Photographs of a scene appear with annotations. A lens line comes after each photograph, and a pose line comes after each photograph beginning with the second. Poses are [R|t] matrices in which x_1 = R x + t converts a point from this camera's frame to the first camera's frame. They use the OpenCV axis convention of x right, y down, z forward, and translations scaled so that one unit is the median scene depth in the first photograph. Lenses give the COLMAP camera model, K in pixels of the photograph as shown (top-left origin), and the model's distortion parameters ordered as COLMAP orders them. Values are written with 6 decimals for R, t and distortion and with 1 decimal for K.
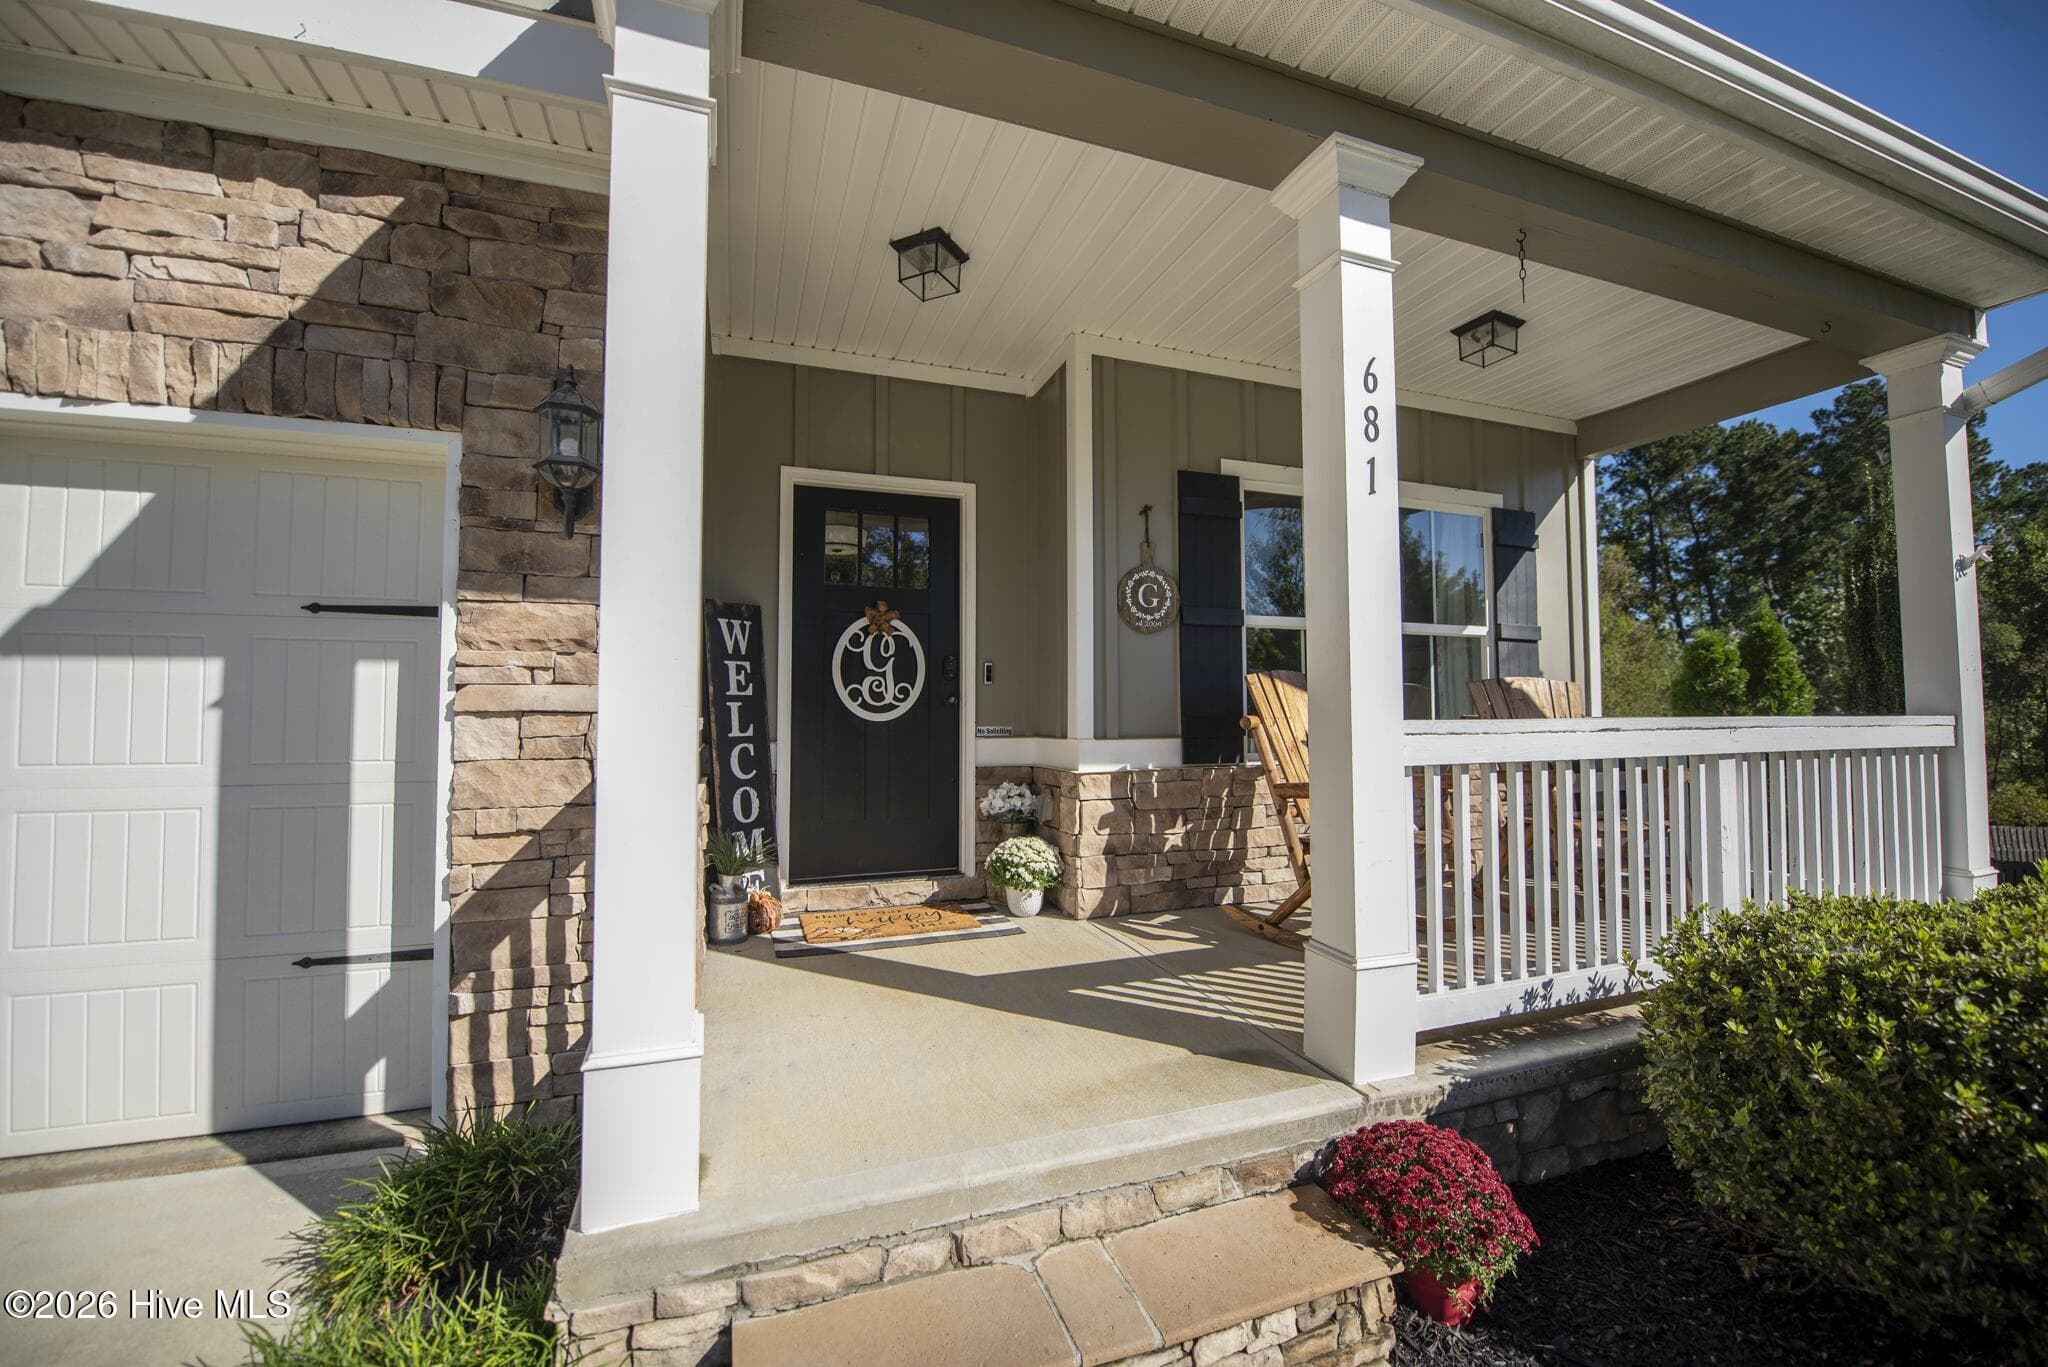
lens RADIAL K [[810.3, 0, 1028.0], [0, 810.3, 683.0], [0, 0, 1]] dist [-0.018630, -0.000515]
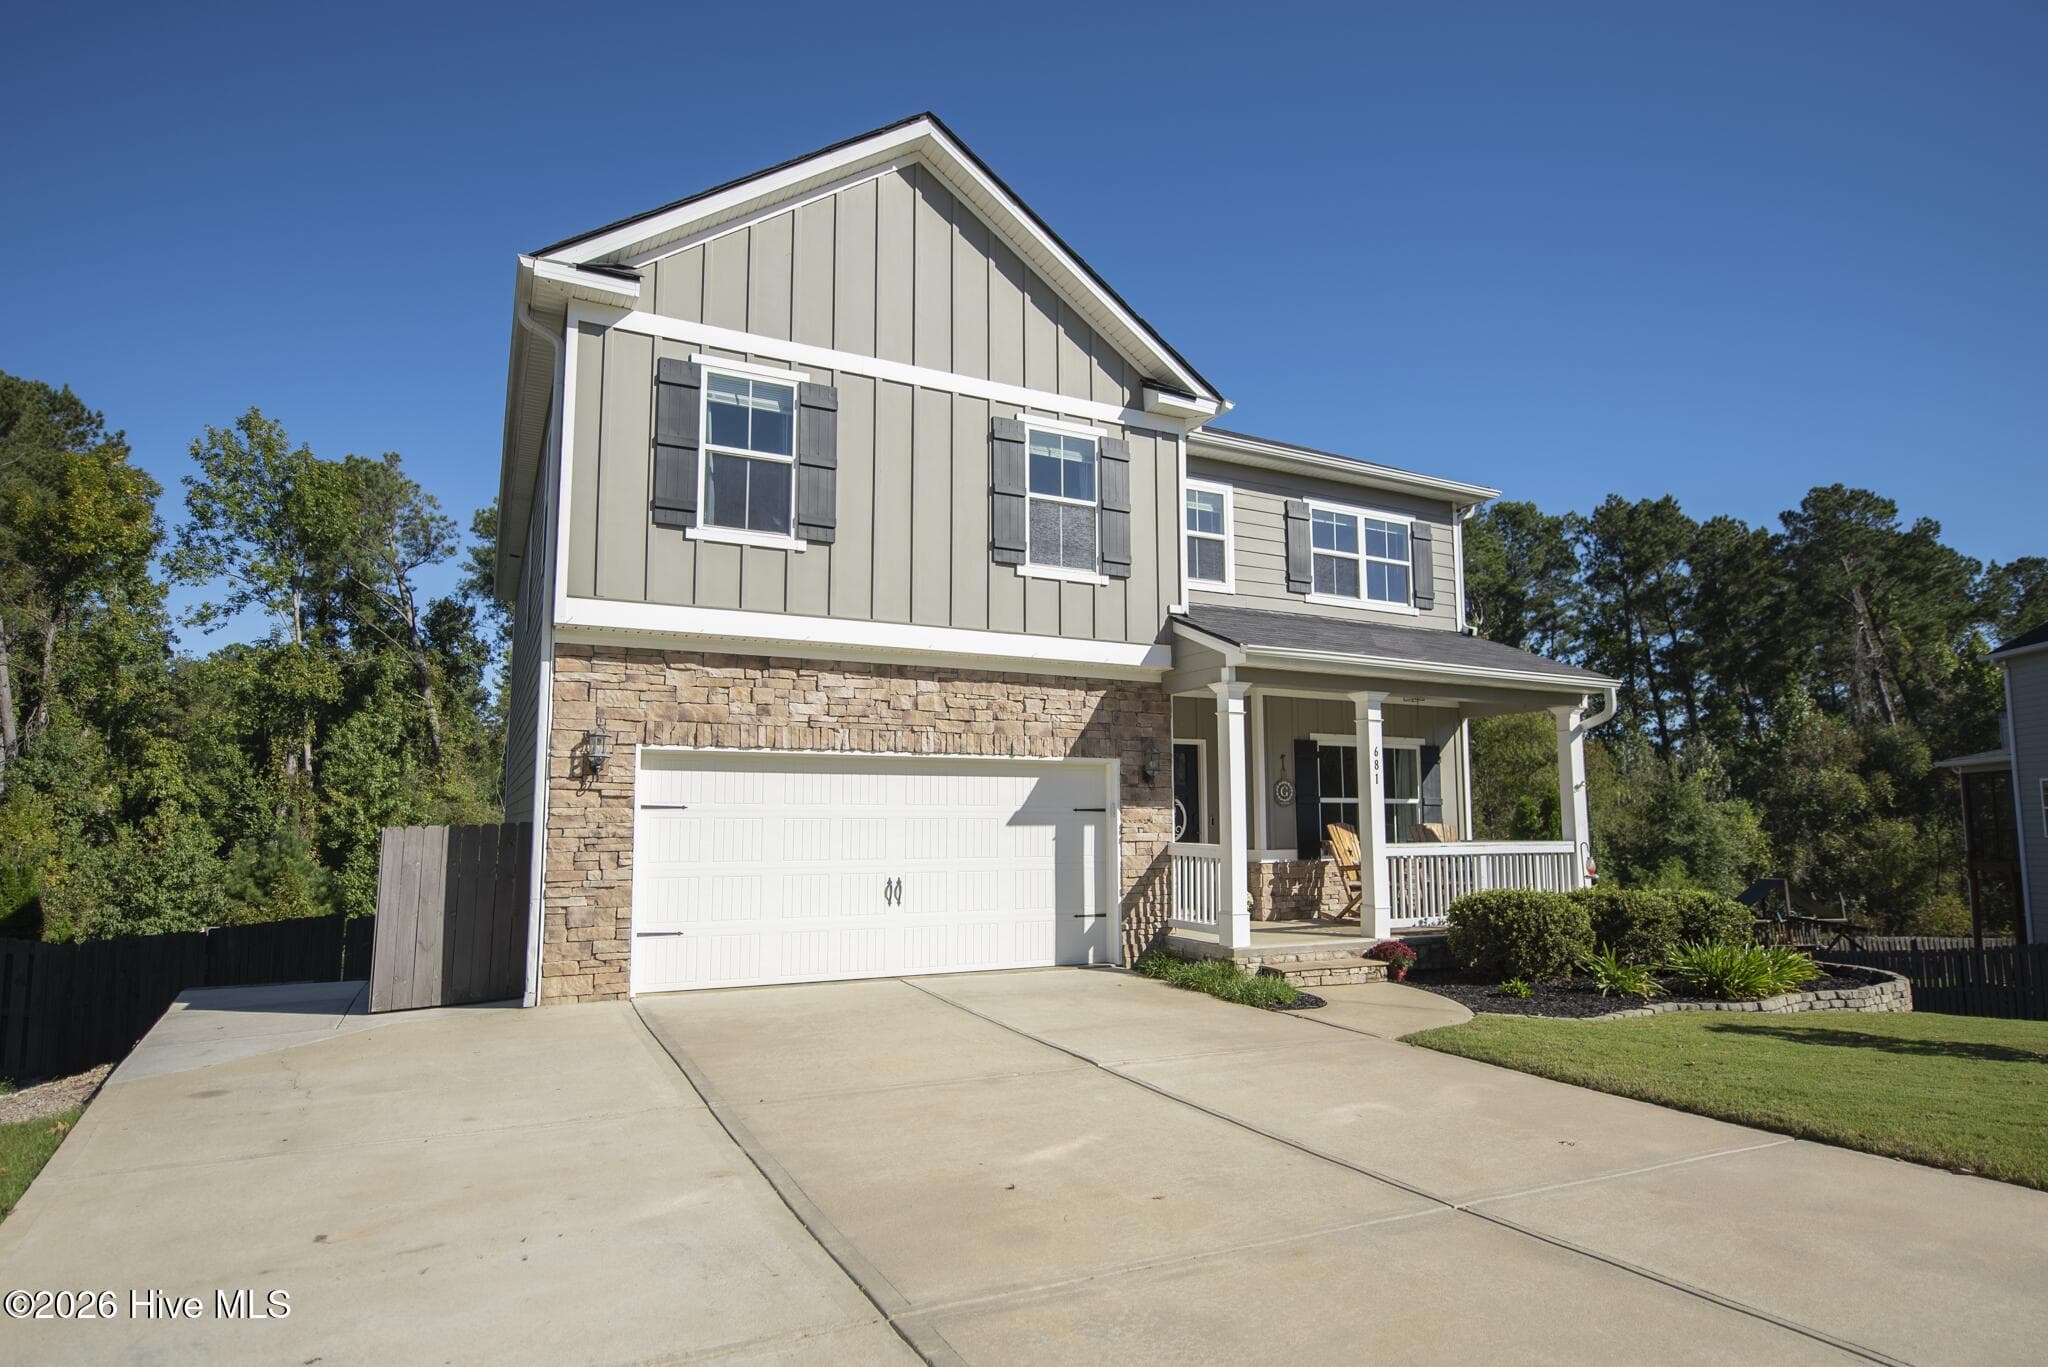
lens RADIAL K [[1070.3, 0, 1006.8], [0, 1070.3, 719.0], [0, 0, 1]] dist [-0.006180, -0.000426]
pose [[0.994029, 0.012908, 0.108347, -1.061503], [-0.006695, 0.998322, -0.057514, -0.136348], [-0.108908, 0.056445, 0.992448, -2.187016]]
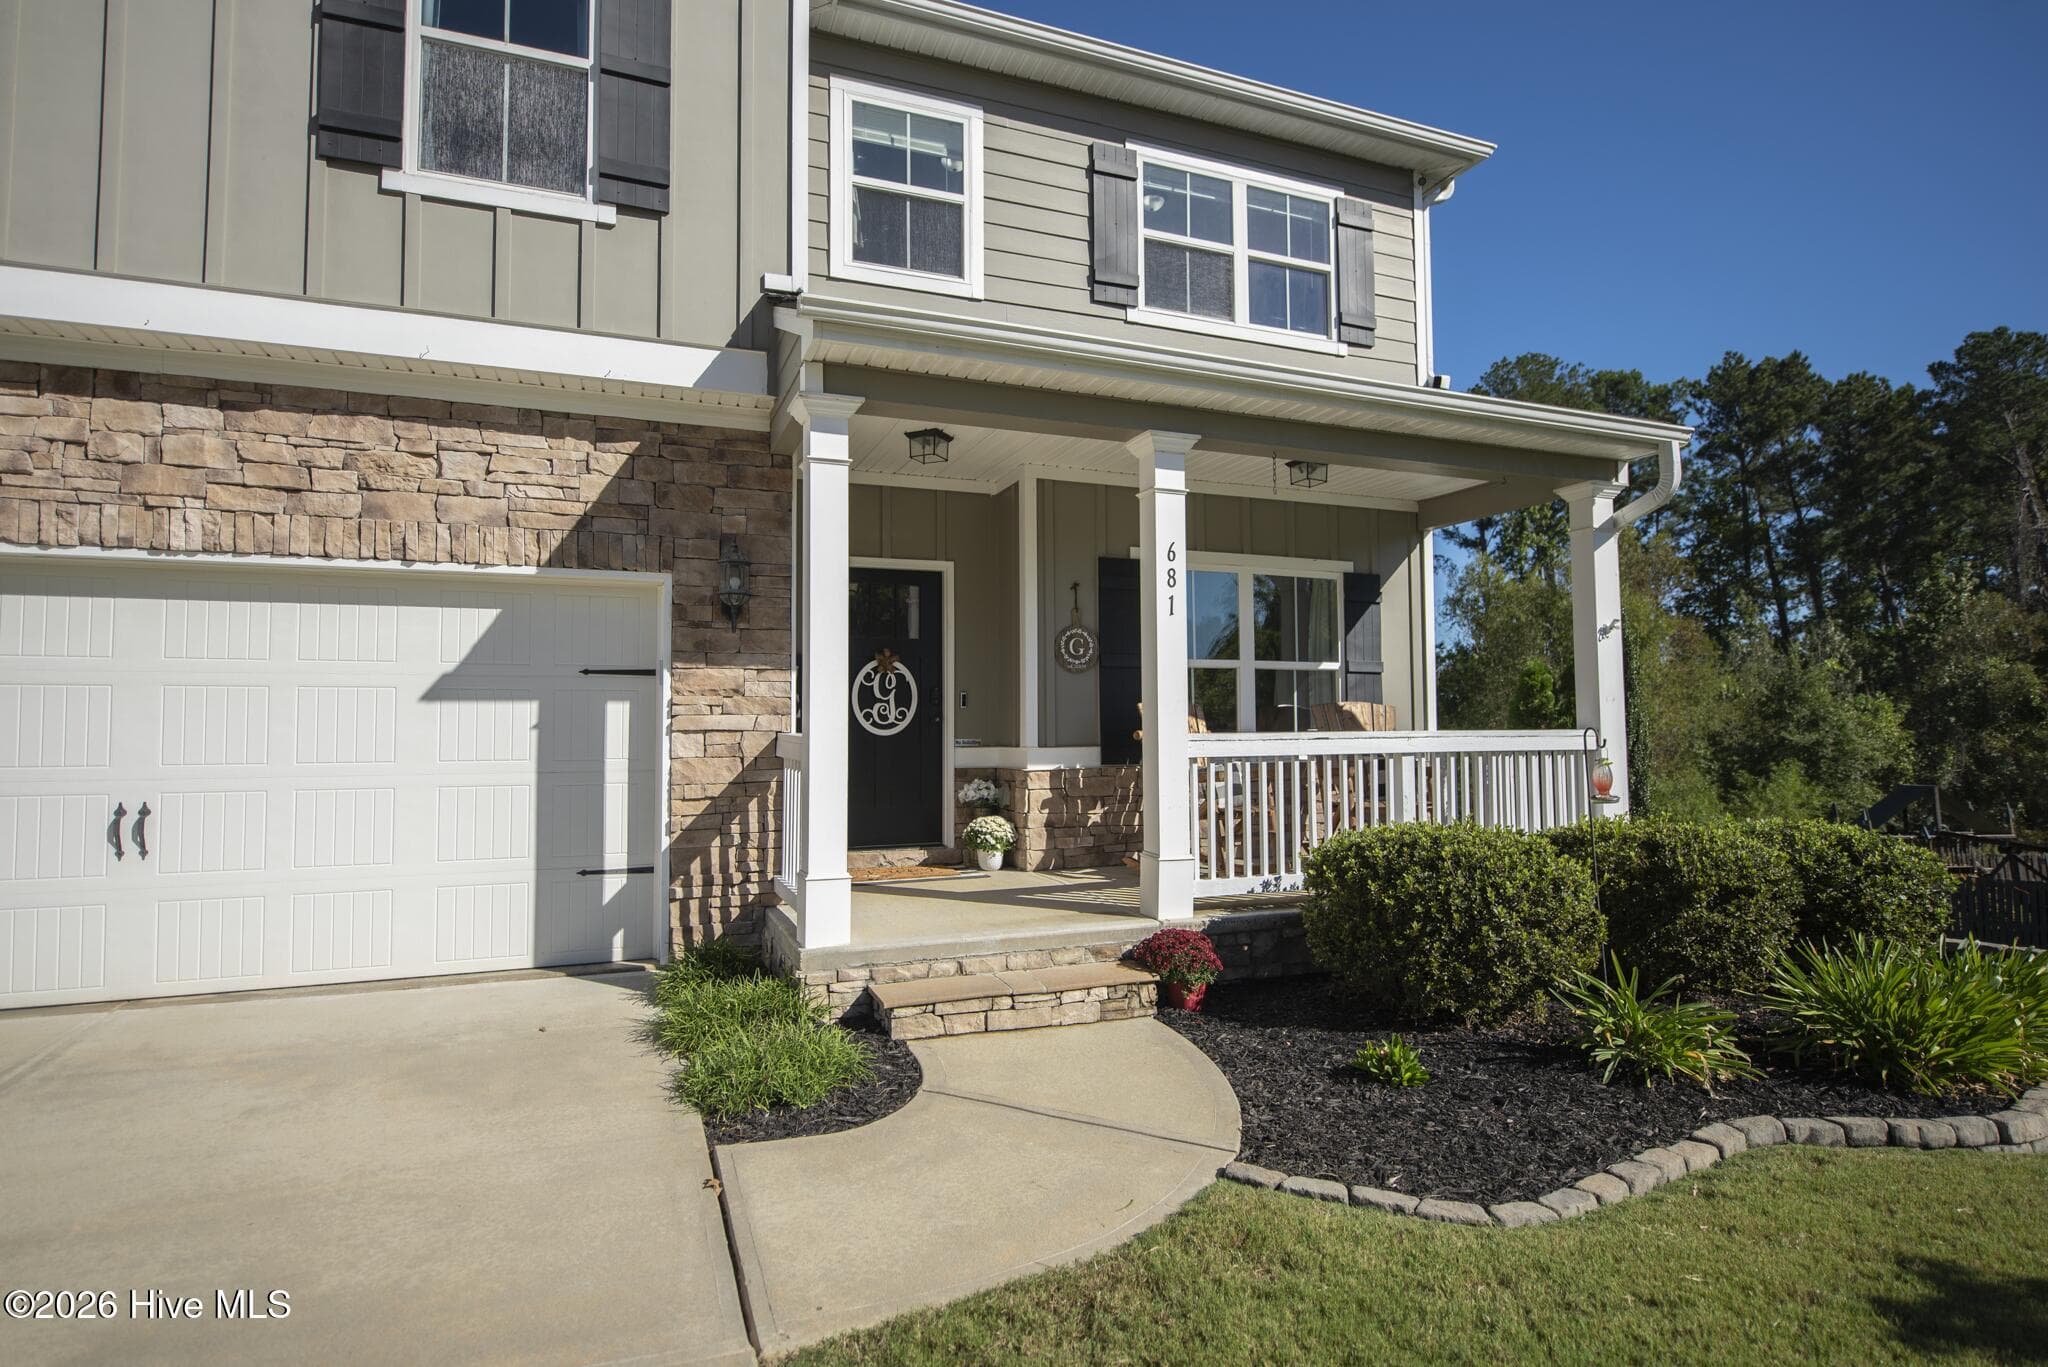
lens RADIAL K [[1041.7, 0, 1024.0], [0, 1041.7, 683.5], [0, 0, 1]] dist [-0.006002, -0.001764]
pose [[0.999607, -0.002165, 0.027945, 0.004778], [0.002280, 0.999989, -0.004050, -0.036011], [-0.027936, 0.004113, 0.999601, -0.837296]]
